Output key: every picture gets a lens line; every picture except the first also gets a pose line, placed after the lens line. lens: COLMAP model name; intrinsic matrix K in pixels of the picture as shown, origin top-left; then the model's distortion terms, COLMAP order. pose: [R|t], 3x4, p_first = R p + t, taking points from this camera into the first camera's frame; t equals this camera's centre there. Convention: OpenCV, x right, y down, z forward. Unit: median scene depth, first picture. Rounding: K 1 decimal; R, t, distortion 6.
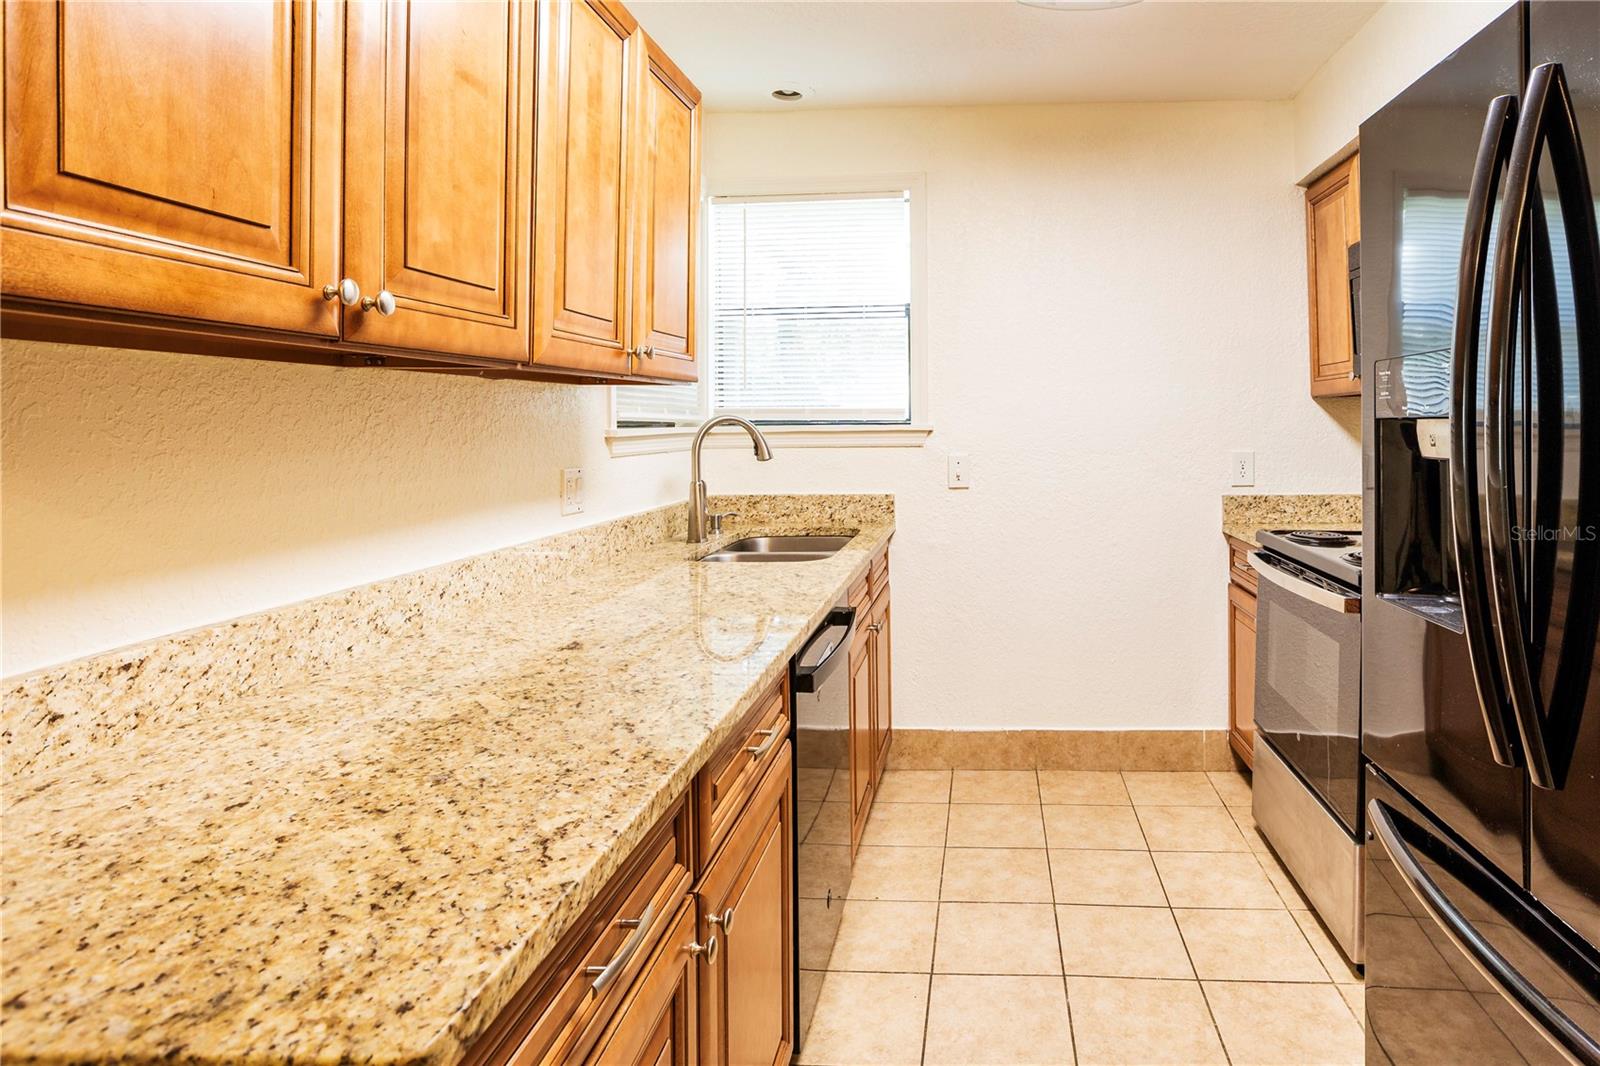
lens RADIAL K [[914.9, 0, 903.3], [0, 914.9, 413.8], [0, 0, 1]] dist [-0.021513, 0.011737]
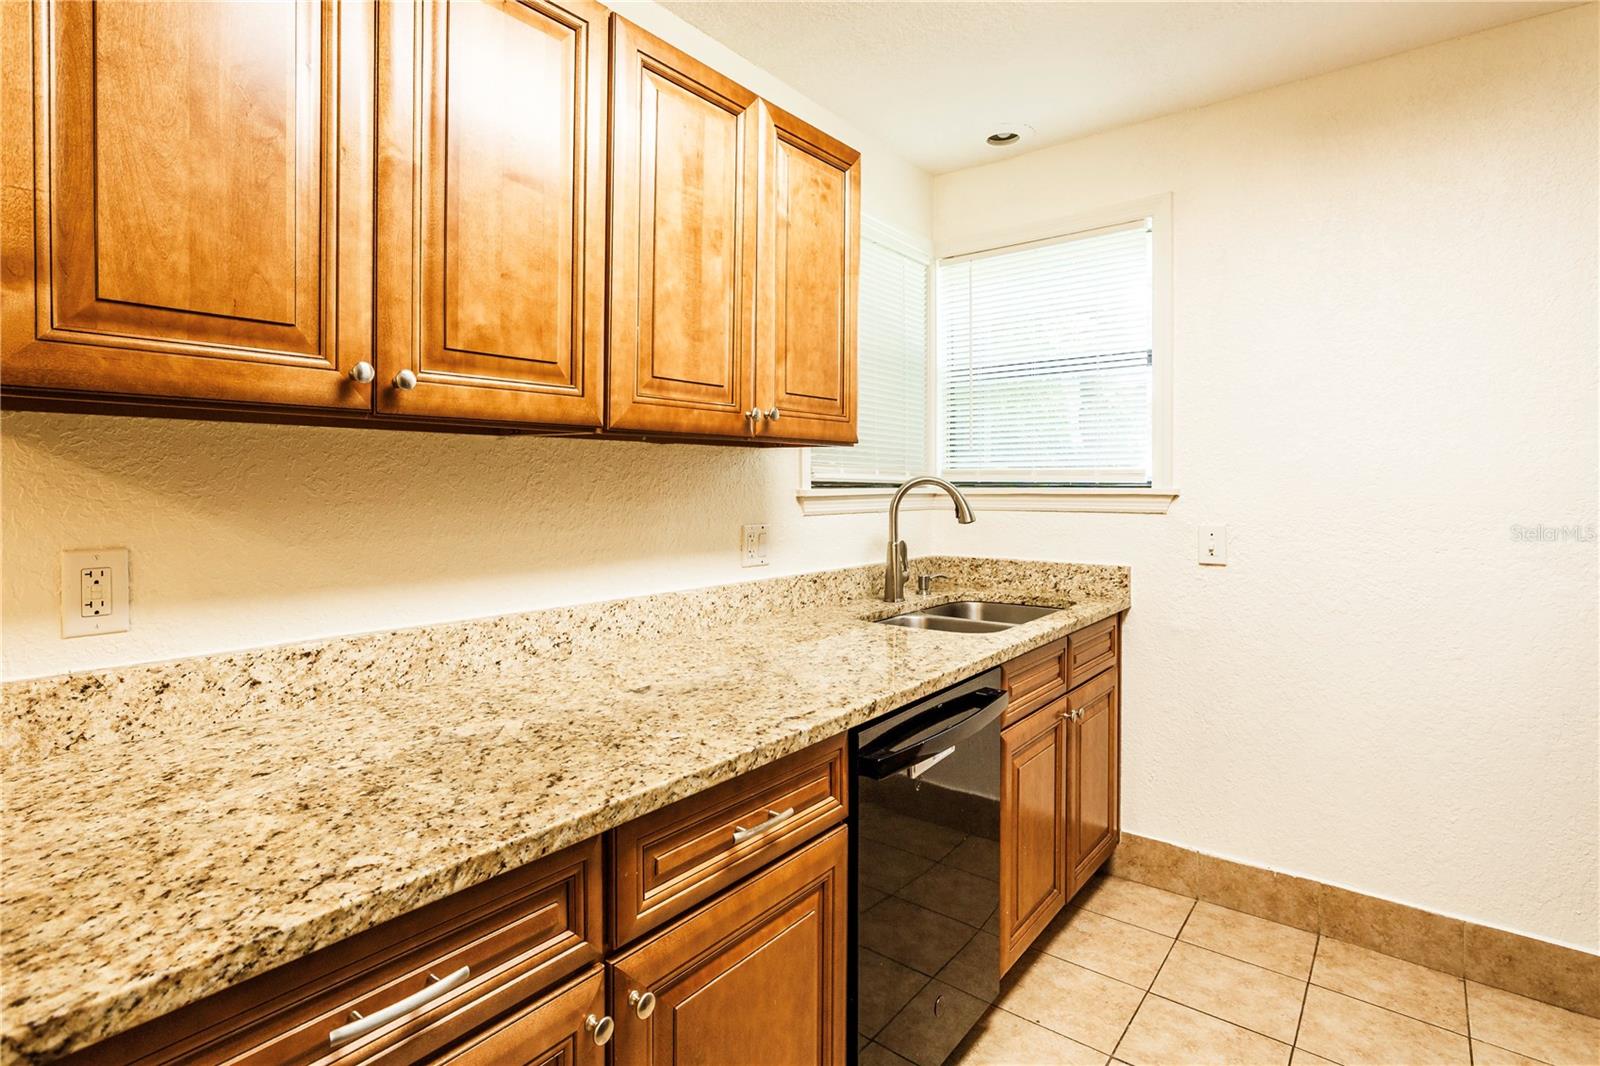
lens RADIAL K [[802.4, 0, 745.3], [0, 802.4, 490.7], [0, 0, 1]] dist [-0.031813, 0.014371]
pose [[0.791386, 0.011796, -0.611203, 0.320466], [-0.001156, 0.999841, 0.017800, 0.003214], [0.611316, -0.013380, 0.791274, 0.338807]]
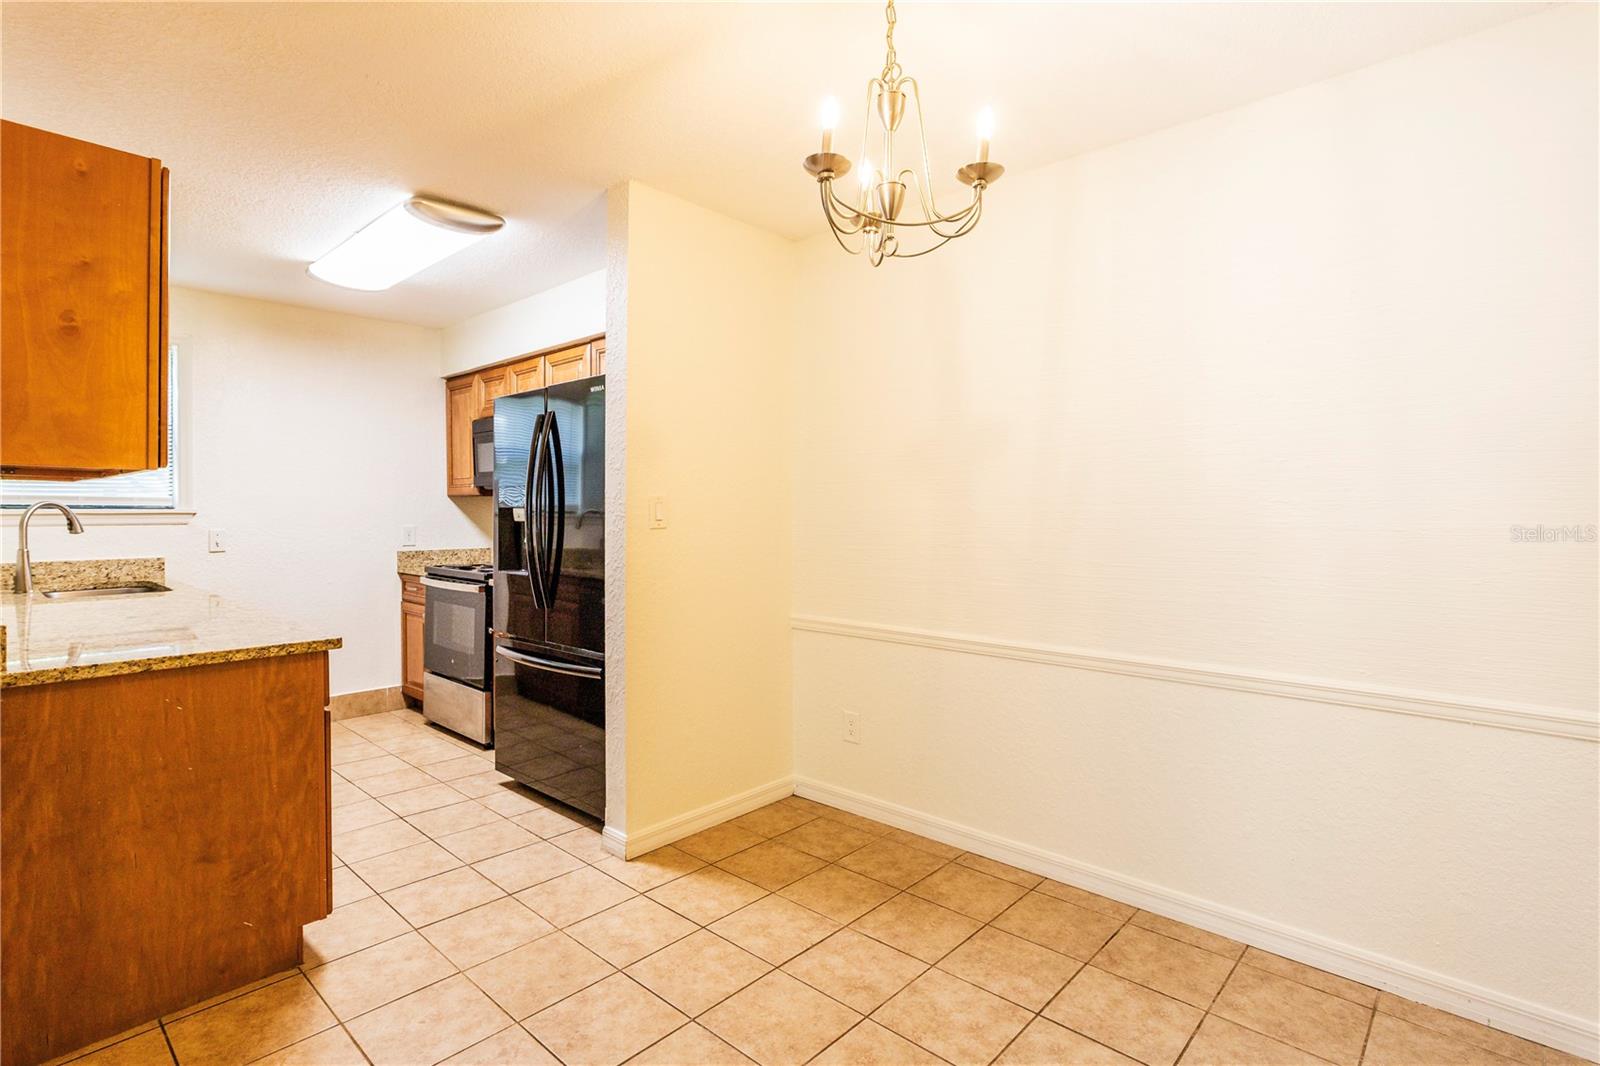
lens RADIAL K [[802.4, 0, 796.1], [0, 802.4, 523.8], [0, 0, 1]] dist [-0.031813, 0.014371]
pose [[0.626741, -0.006213, 0.779203, -0.719753], [-0.013378, 0.999735, 0.018732, -0.002664], [-0.779113, -0.022164, 0.626492, -1.090416]]
